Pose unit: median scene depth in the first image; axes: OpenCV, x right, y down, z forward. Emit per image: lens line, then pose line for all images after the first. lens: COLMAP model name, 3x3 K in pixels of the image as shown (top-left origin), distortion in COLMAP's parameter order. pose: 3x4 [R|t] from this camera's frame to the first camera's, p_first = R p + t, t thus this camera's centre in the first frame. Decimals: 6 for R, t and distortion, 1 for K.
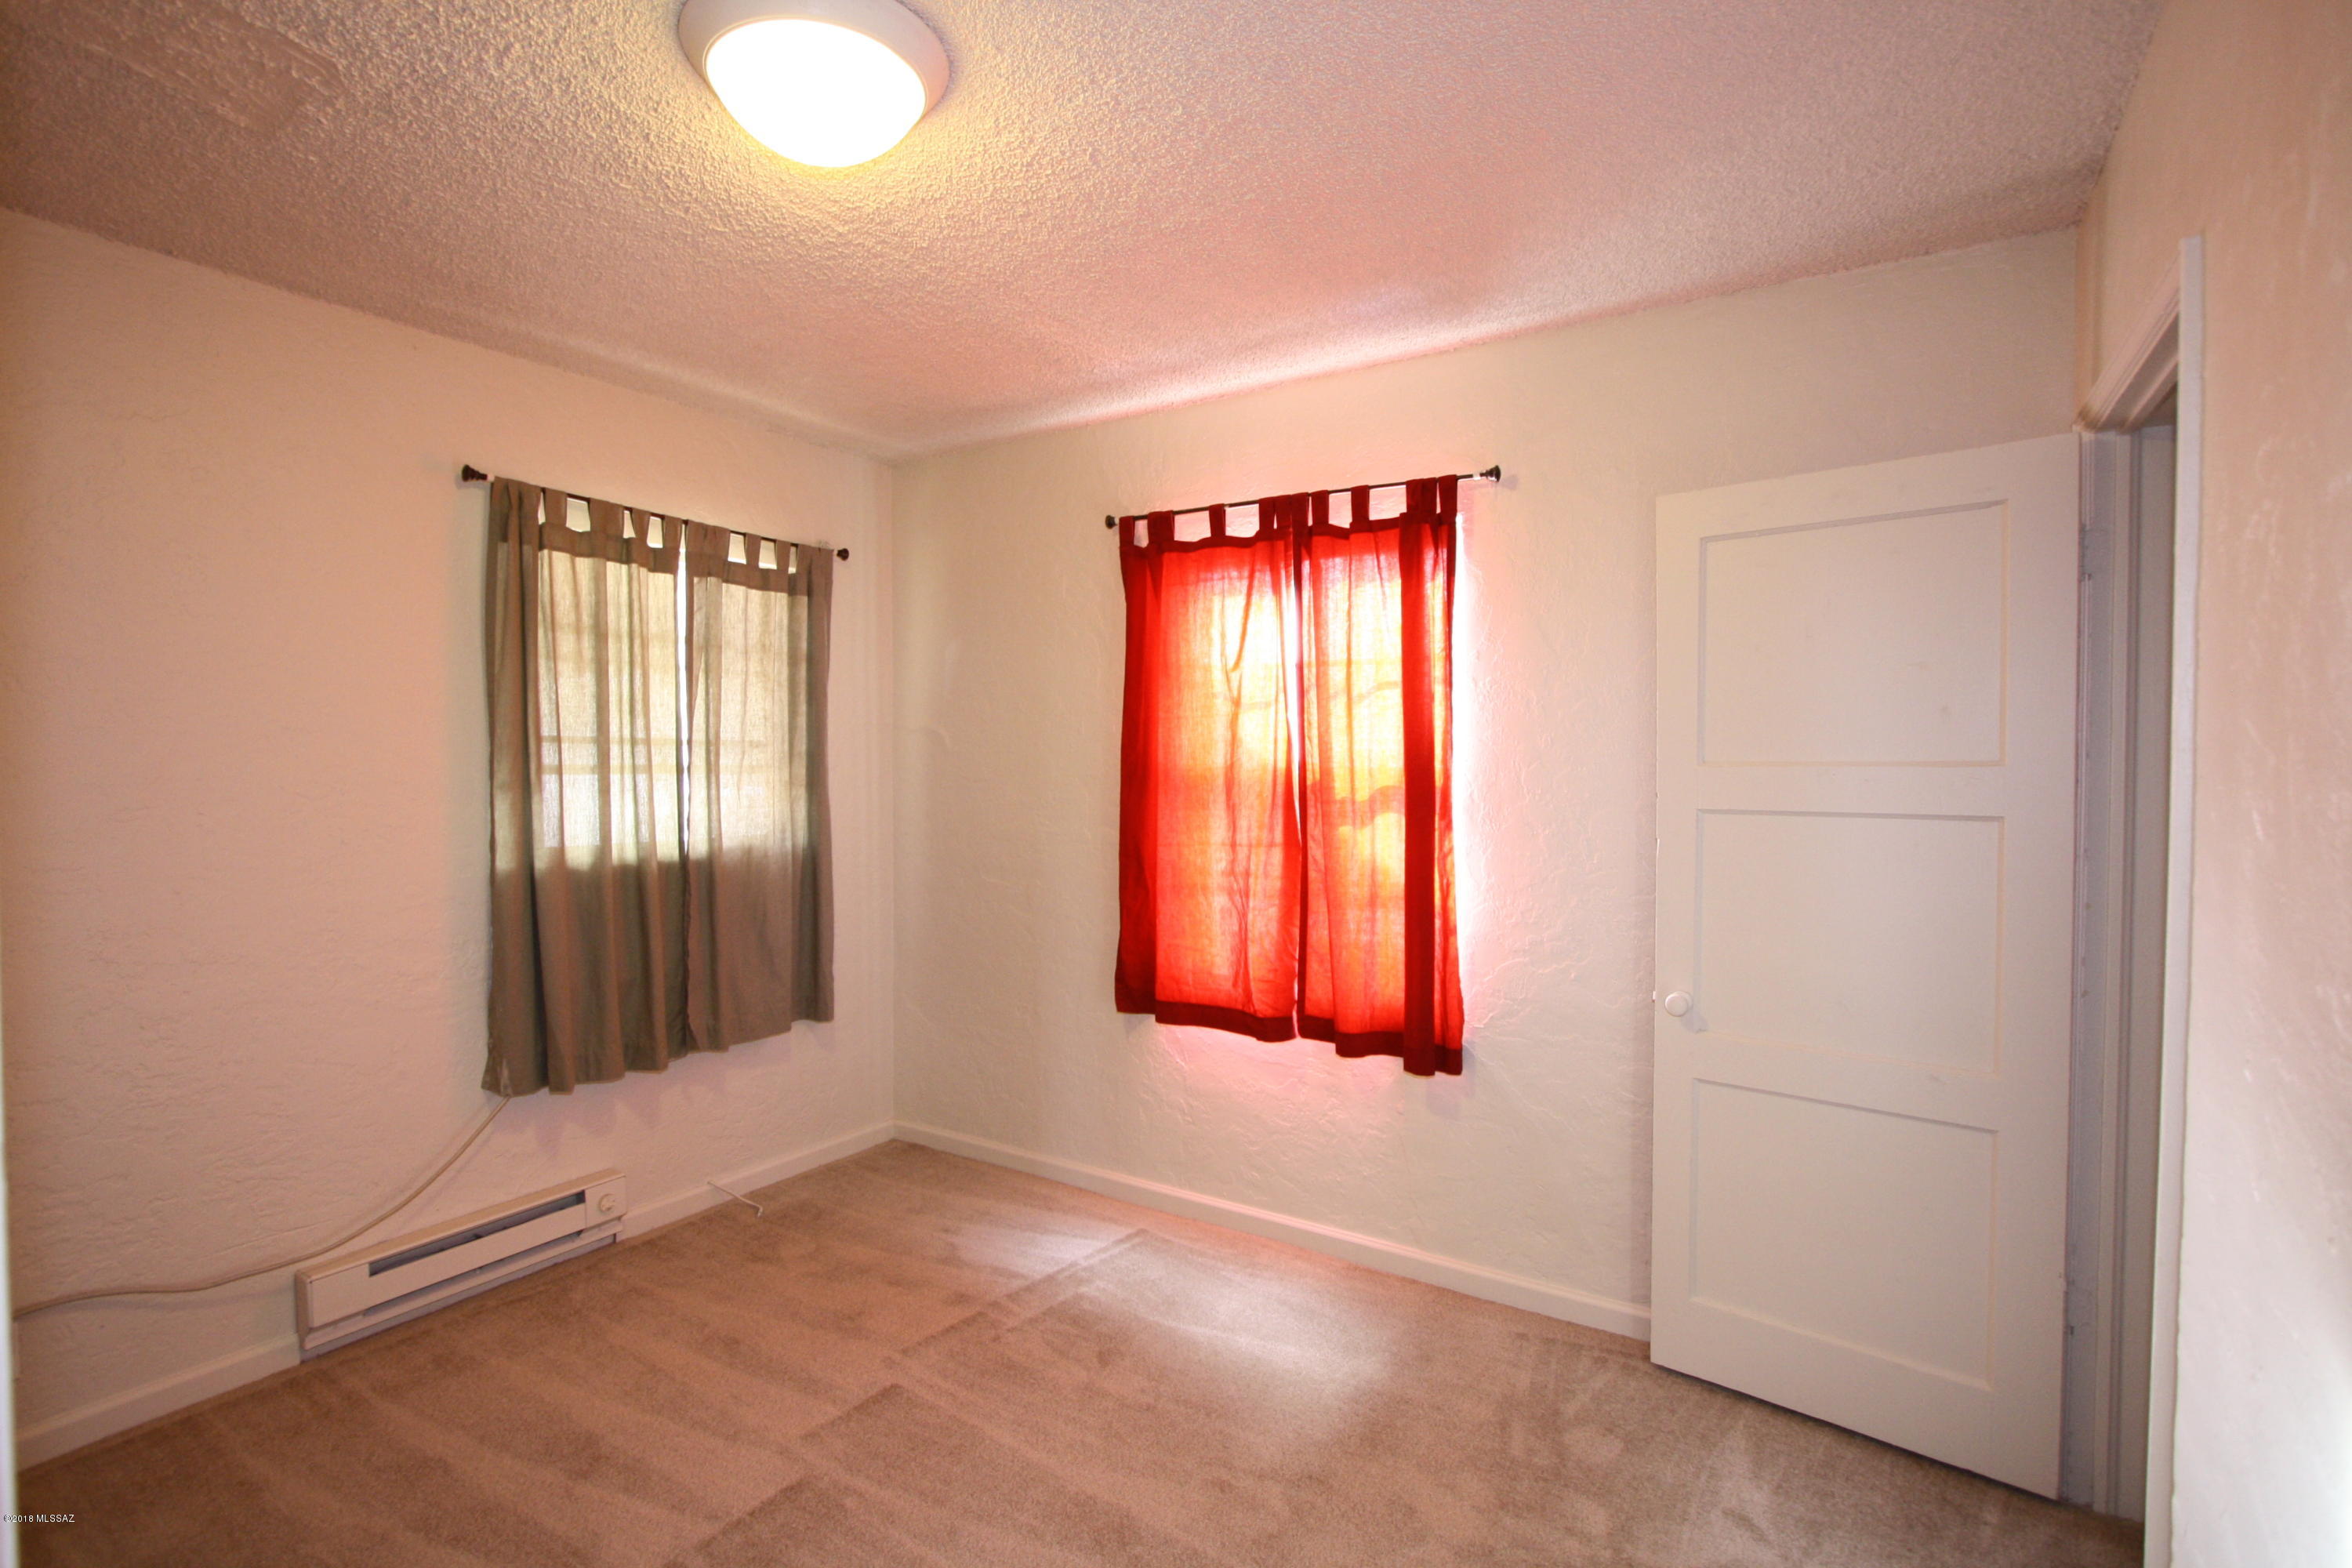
lens RADIAL K [[1108.2, 0, 1157.2], [0, 1108.2, 784.5], [0, 0, 1]] dist [-0.023134, 0.007464]
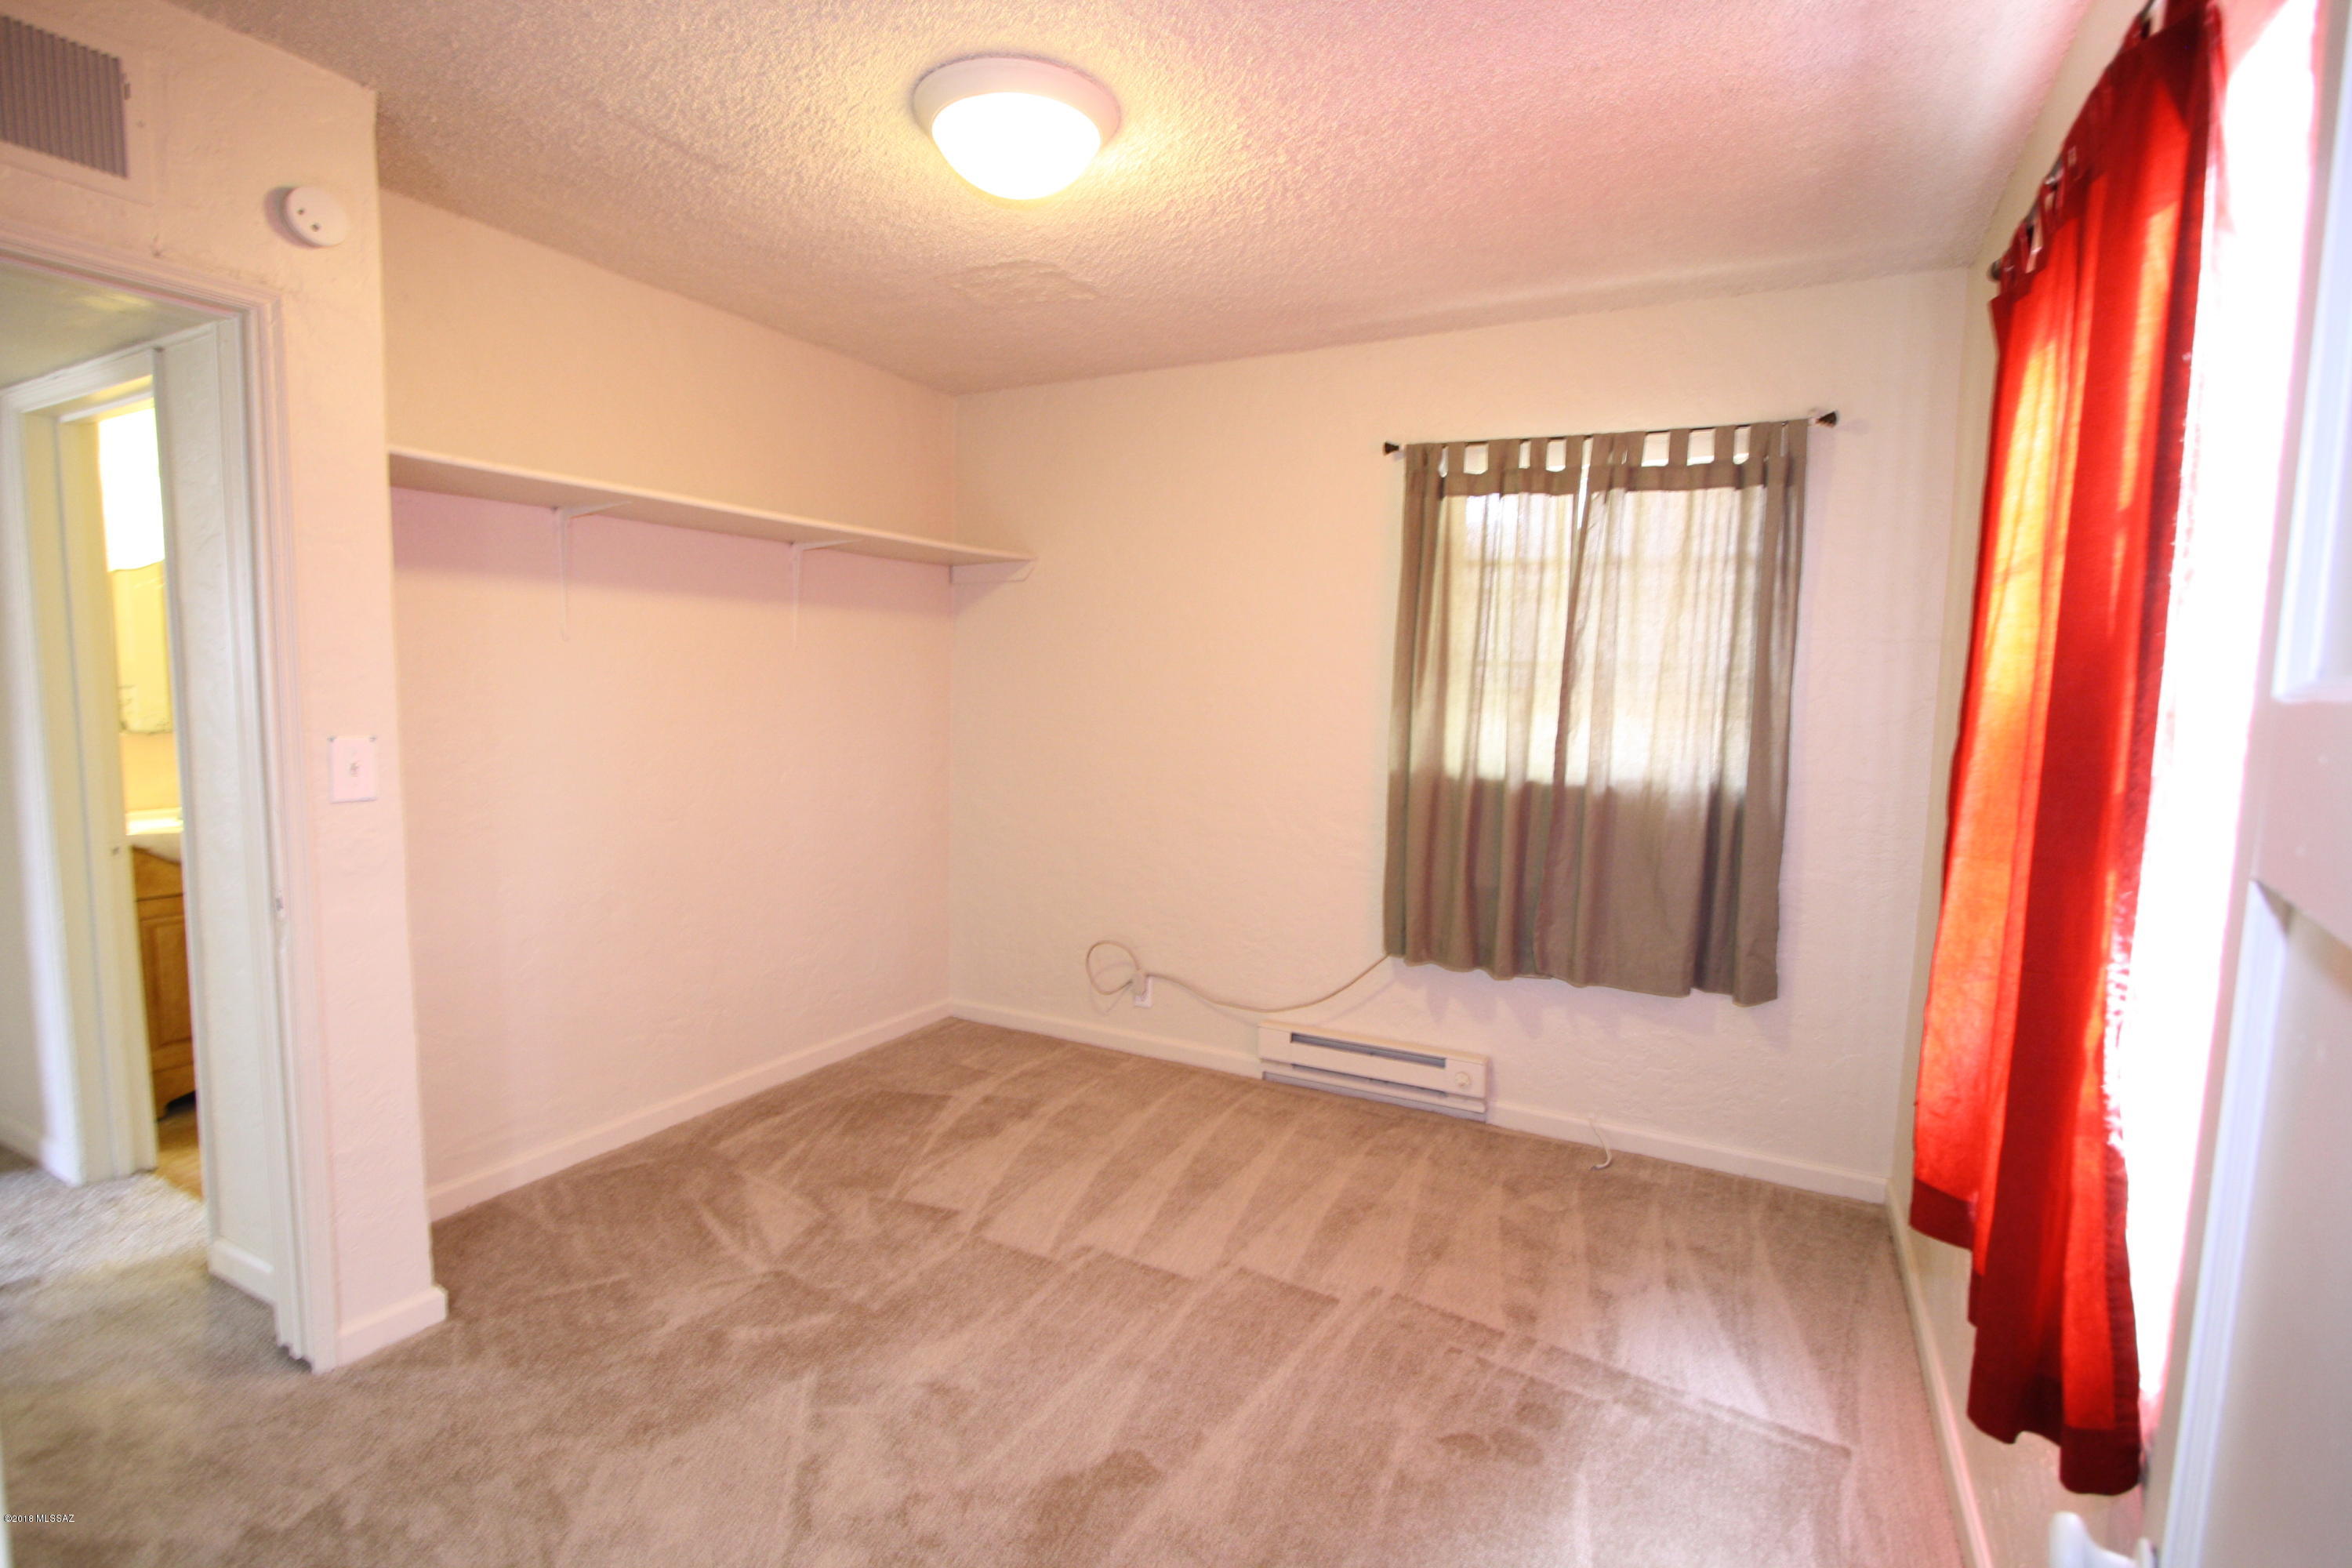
lens RADIAL K [[1108.2, 0, 1157.2], [0, 1108.2, 784.5], [0, 0, 1]] dist [-0.023134, 0.007464]
pose [[0.069765, 0.093555, -0.993167, 0.562798], [-0.042332, 0.994973, 0.090751, -0.006652], [0.996665, 0.035712, 0.073374, 0.592784]]
